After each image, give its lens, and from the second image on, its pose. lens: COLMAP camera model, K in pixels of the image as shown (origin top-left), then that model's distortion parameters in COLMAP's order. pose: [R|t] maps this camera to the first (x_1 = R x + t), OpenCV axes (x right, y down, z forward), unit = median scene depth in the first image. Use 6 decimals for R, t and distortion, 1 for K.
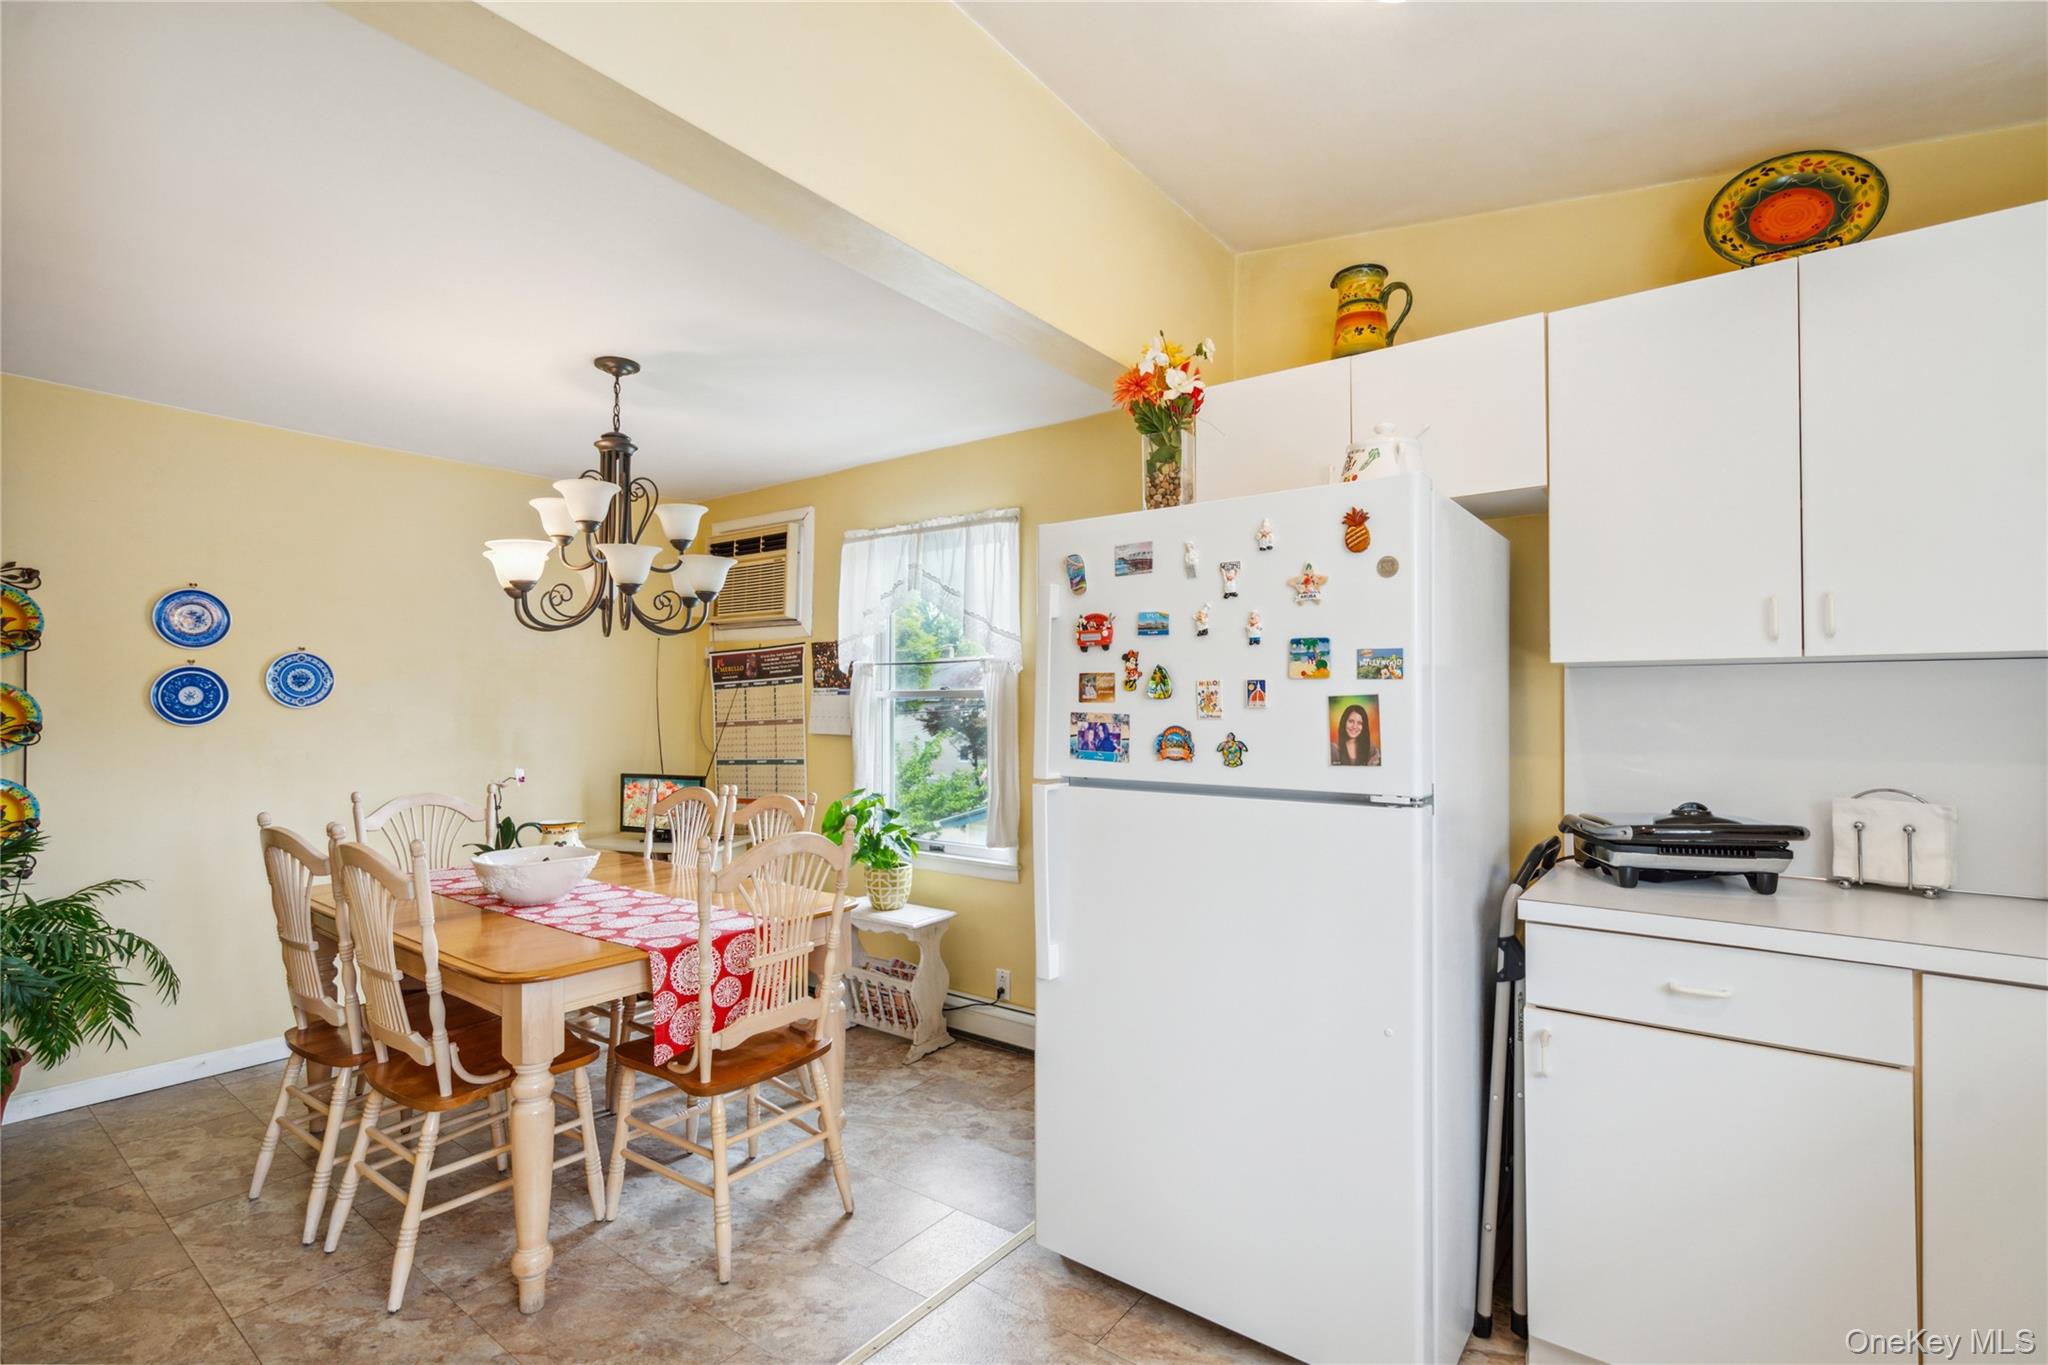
lens RADIAL K [[942.5, 0, 1018.9], [0, 942.5, 677.4], [0, 0, 1]] dist [-0.001492, -0.000077]
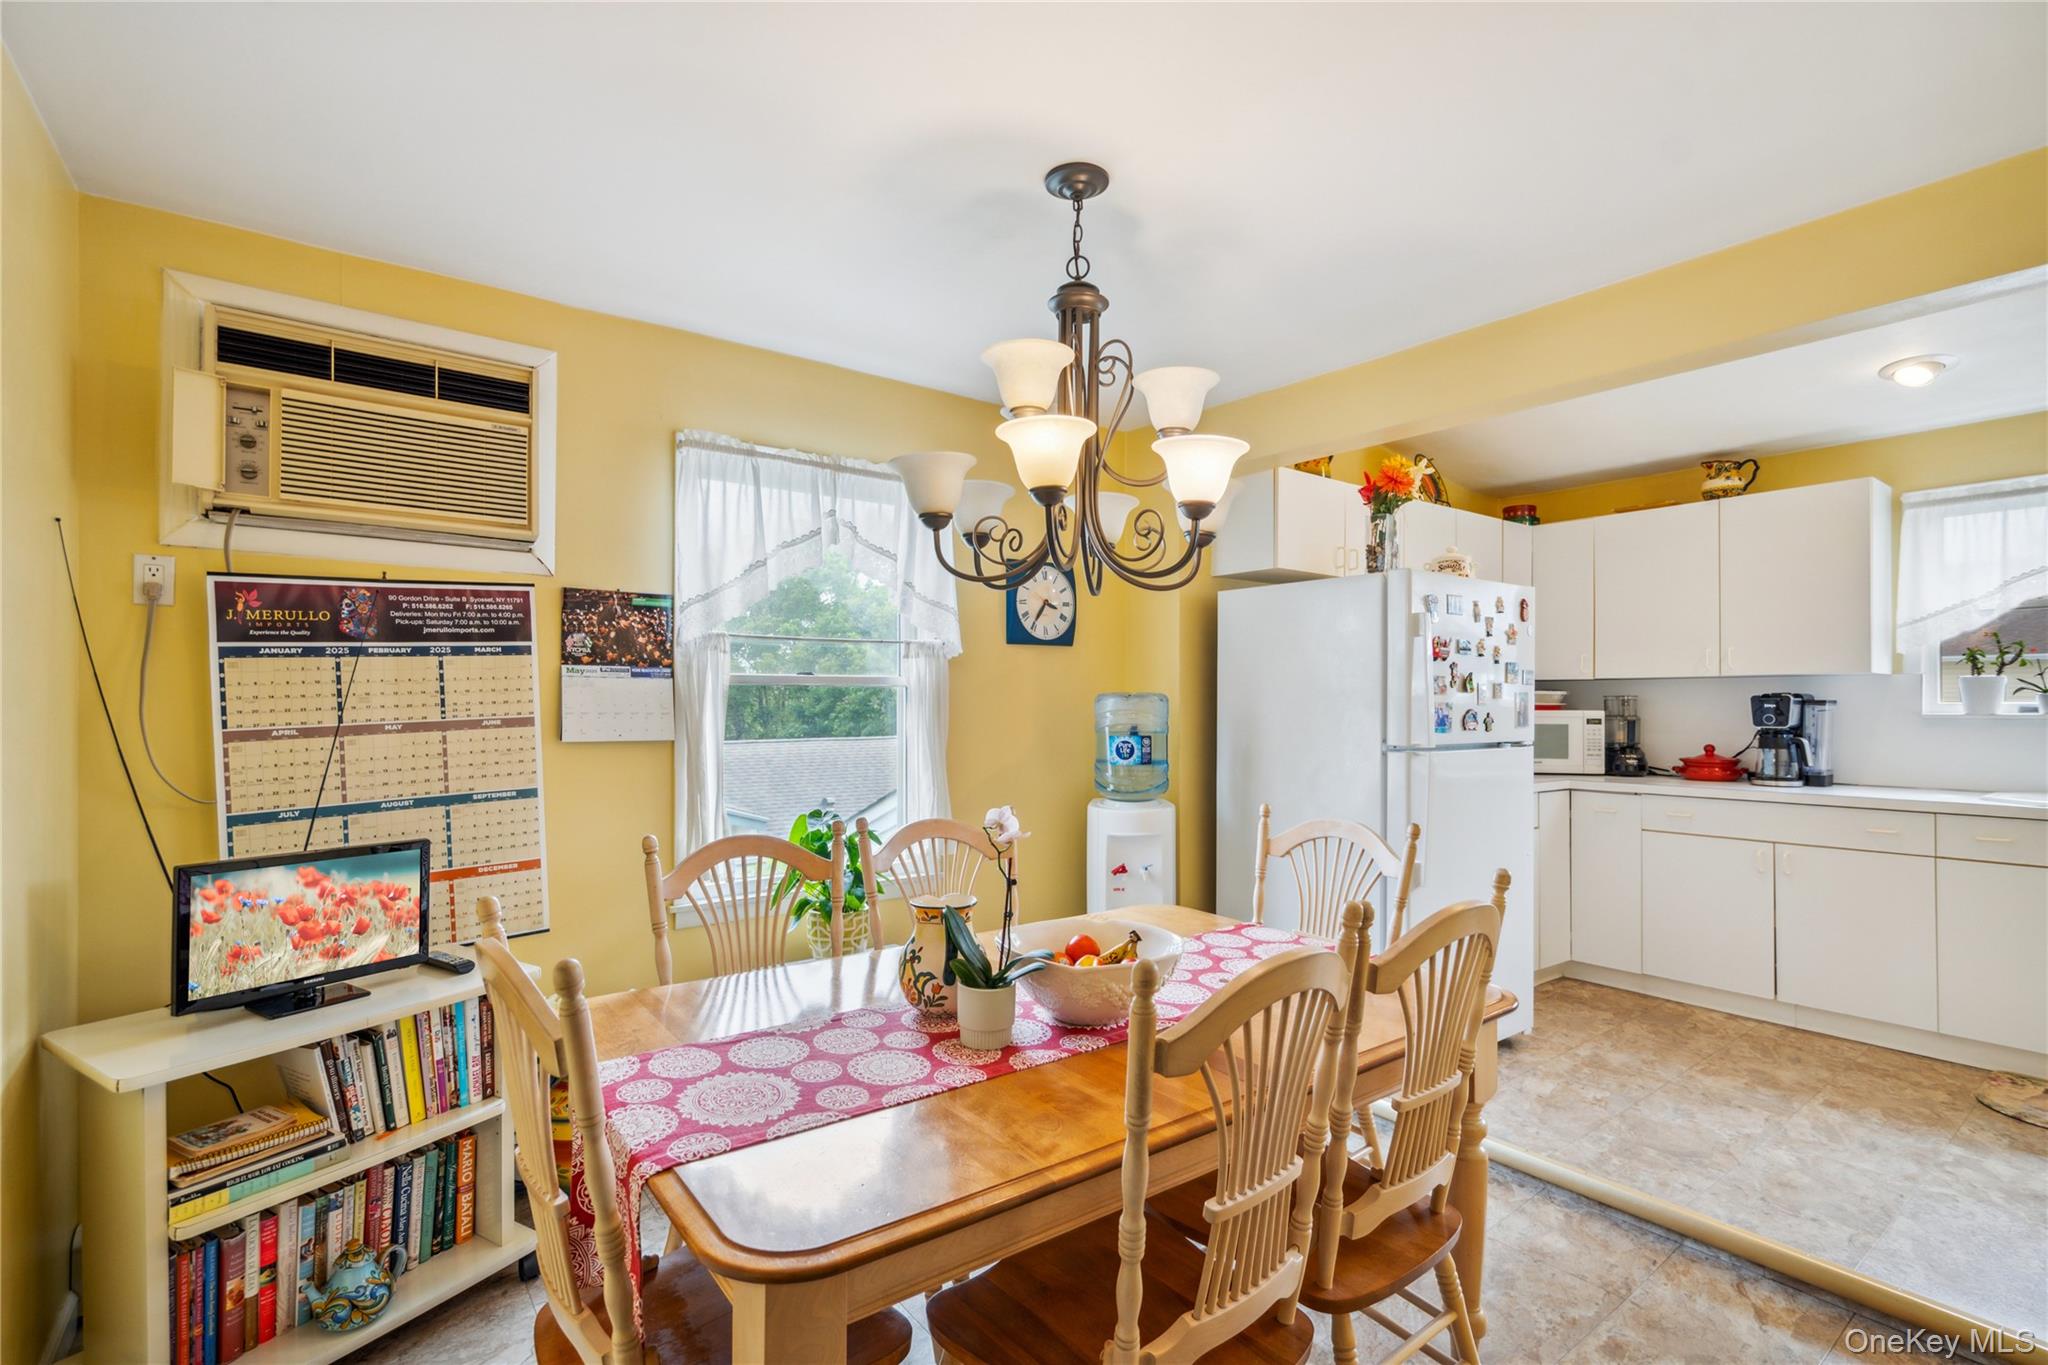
lens RADIAL K [[959.3, 0, 1024.0], [0, 959.3, 682.5], [0, 0, 1]] dist [-0.001686, -0.000355]
pose [[0.272412, 0.014742, 0.962068, -0.712833], [-0.032497, 0.999453, -0.006113, 0.016577], [-0.961632, -0.029599, 0.272742, 0.557899]]
